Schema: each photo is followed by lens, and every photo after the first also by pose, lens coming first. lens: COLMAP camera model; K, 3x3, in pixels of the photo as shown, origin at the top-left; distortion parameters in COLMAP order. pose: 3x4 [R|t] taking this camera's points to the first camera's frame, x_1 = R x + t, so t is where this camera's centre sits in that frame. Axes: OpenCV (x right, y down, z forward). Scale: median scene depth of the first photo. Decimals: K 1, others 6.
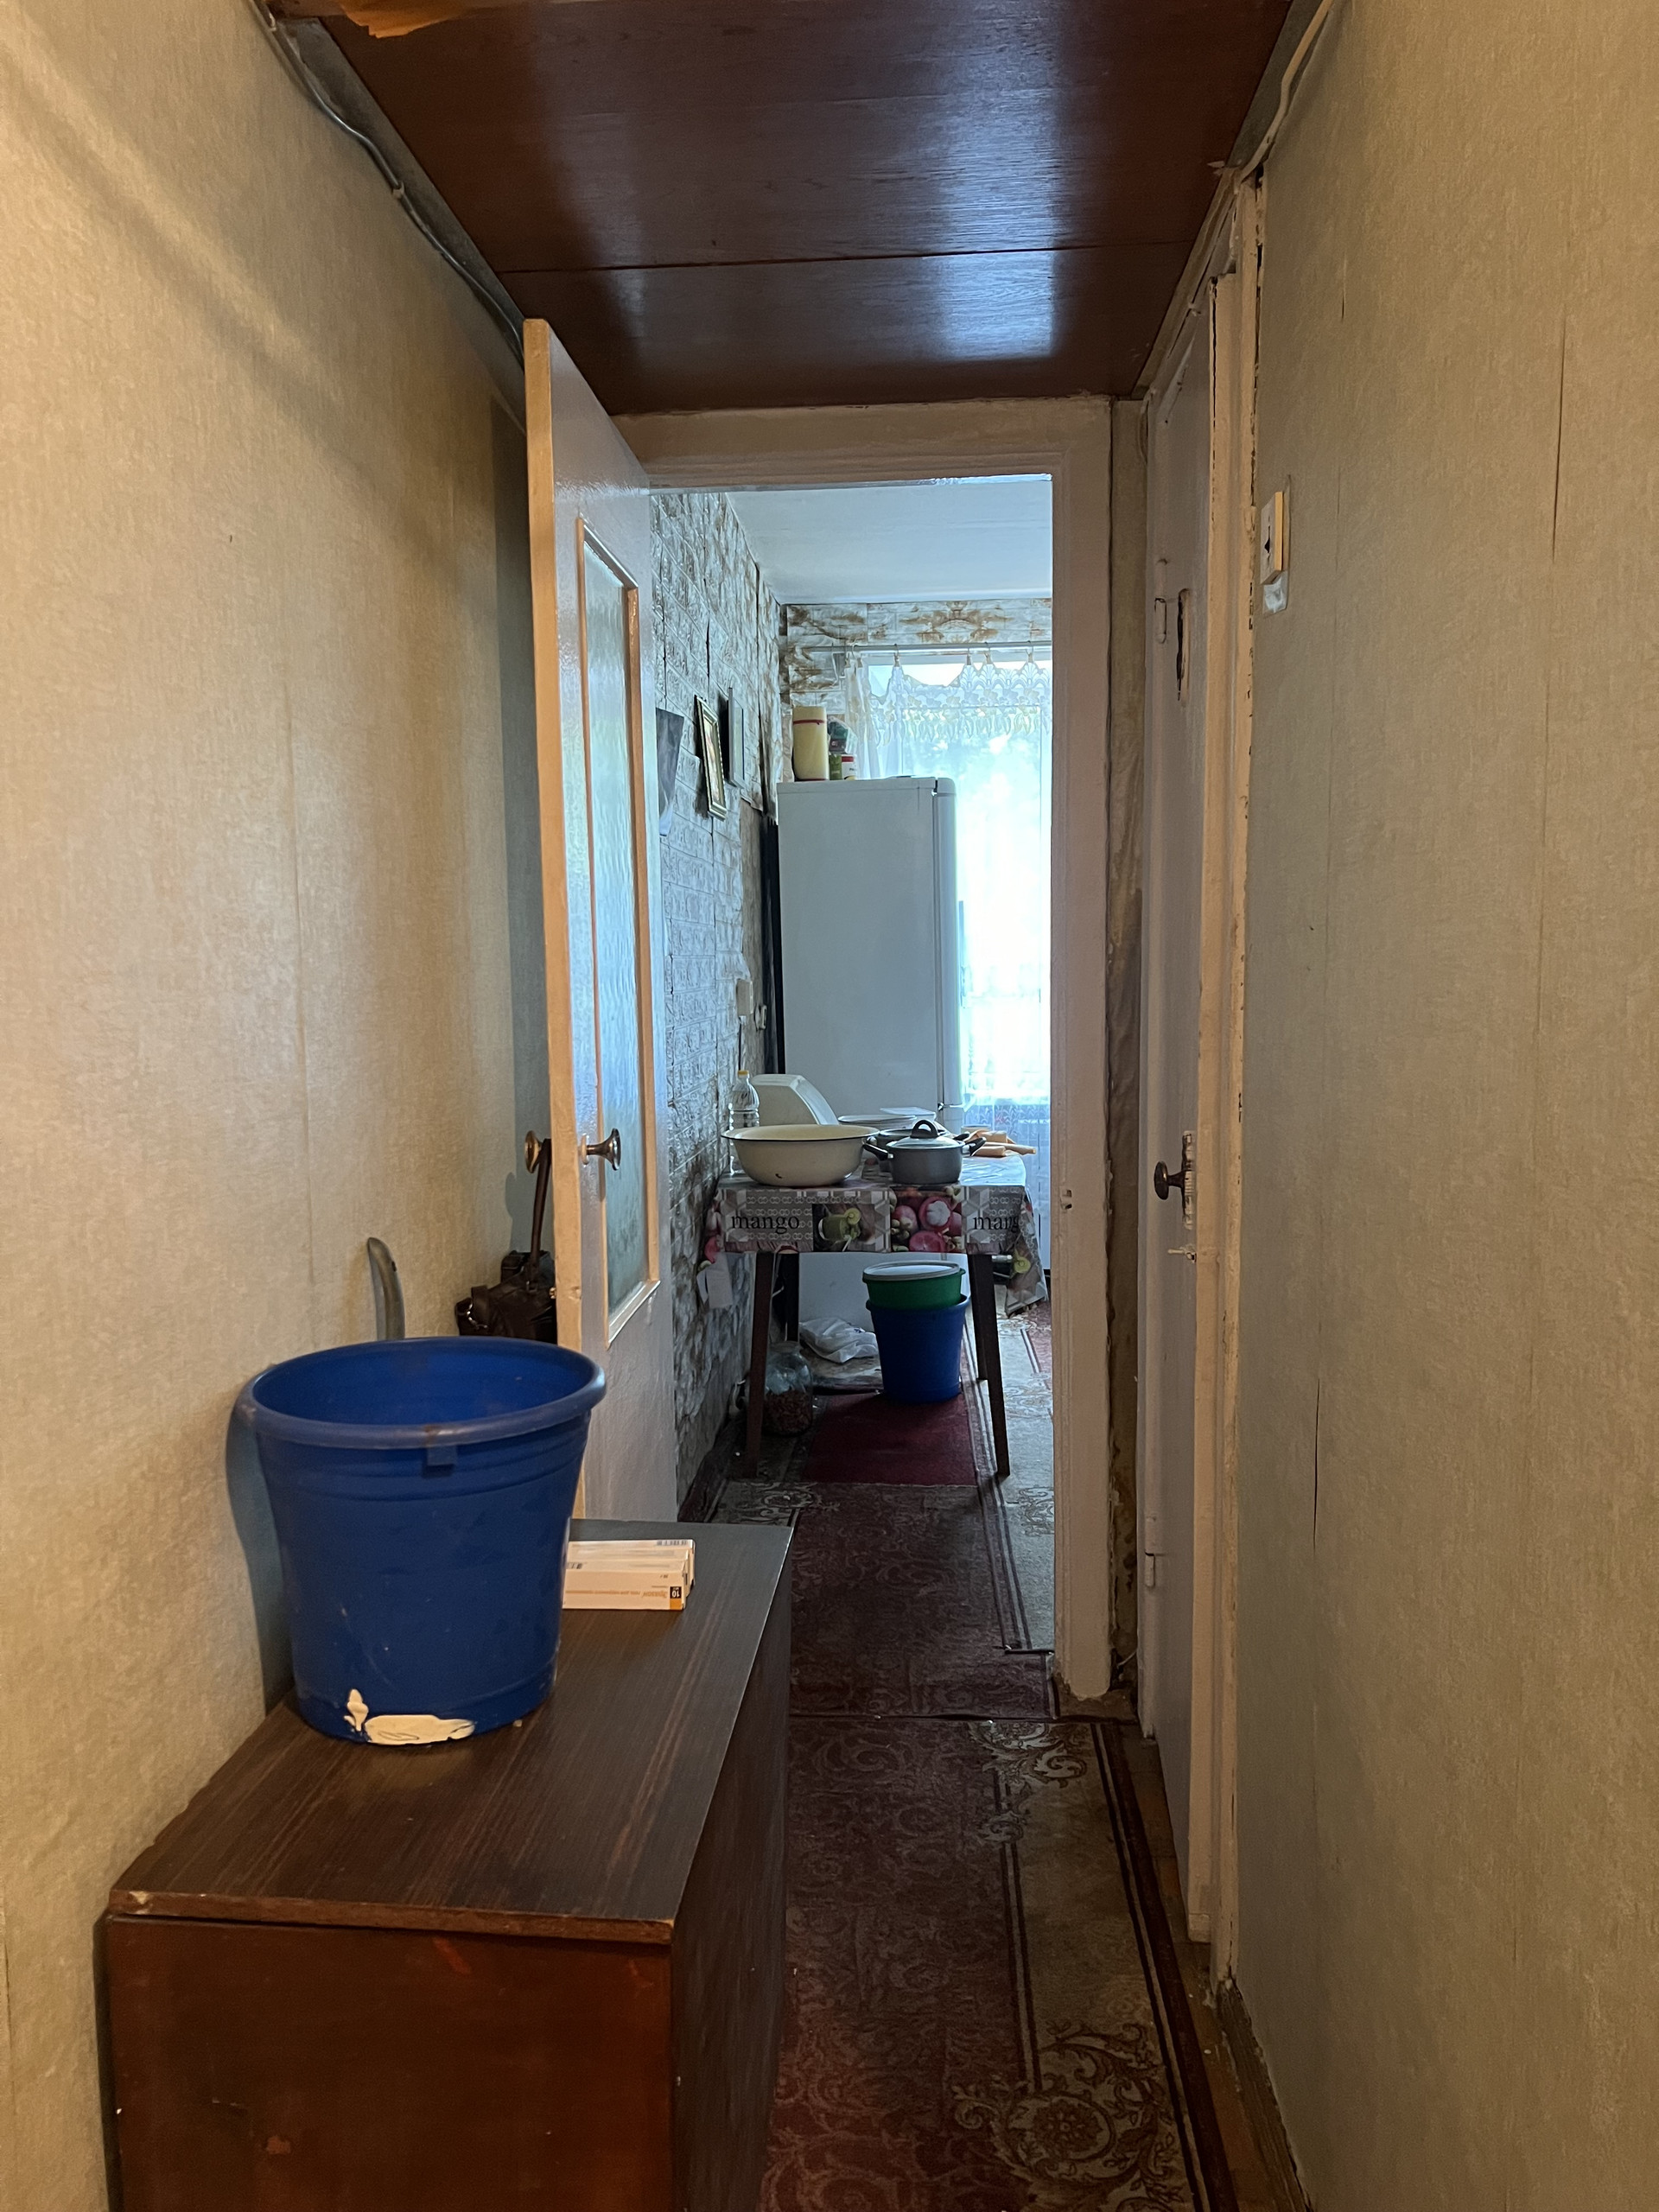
lens RADIAL K [[1684.8, 0, 825.6], [0, 1684.8, 1108.9], [0, 0, 1]] dist [0.043405, -0.061712]
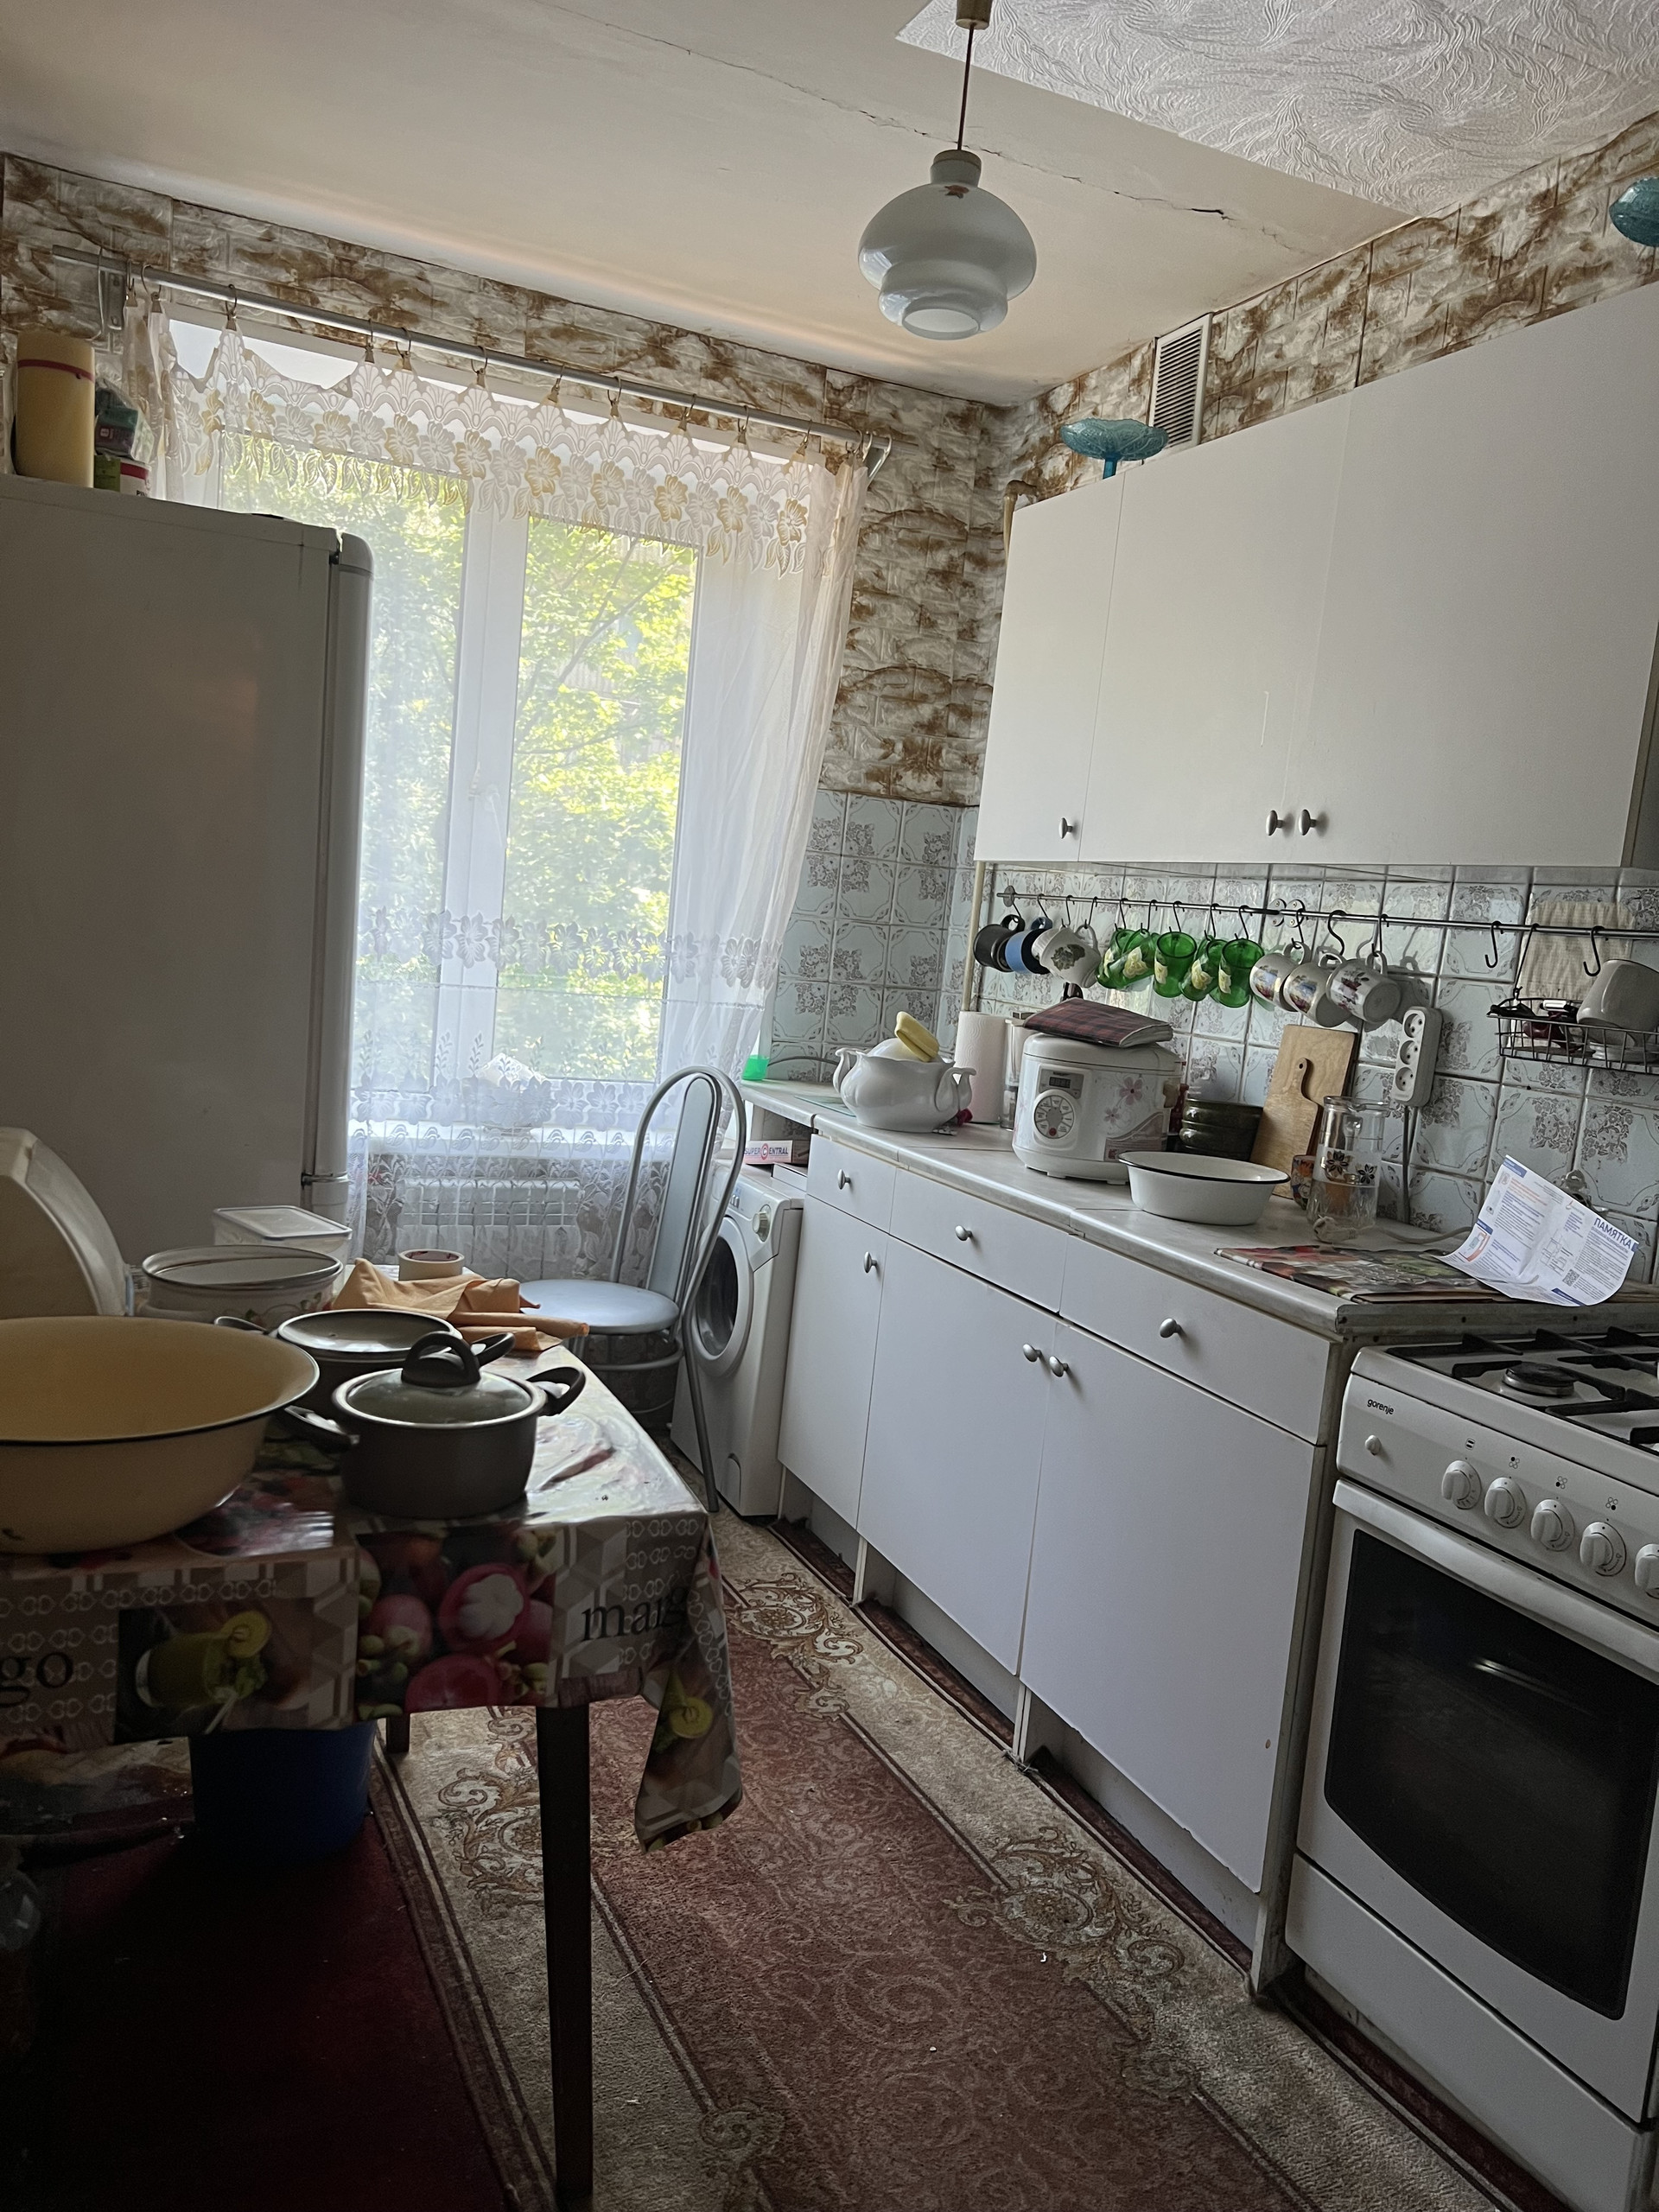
lens RADIAL K [[1684.8, 0, 829.5], [0, 1684.8, 1106.9], [0, 0, 1]] dist [0.043405, -0.061712]
pose [[0.879223, 0.047947, 0.473991, -0.034591], [-0.061293, 0.998039, 0.012738, -0.039844], [-0.472451, -0.040252, 0.880438, 0.457480]]
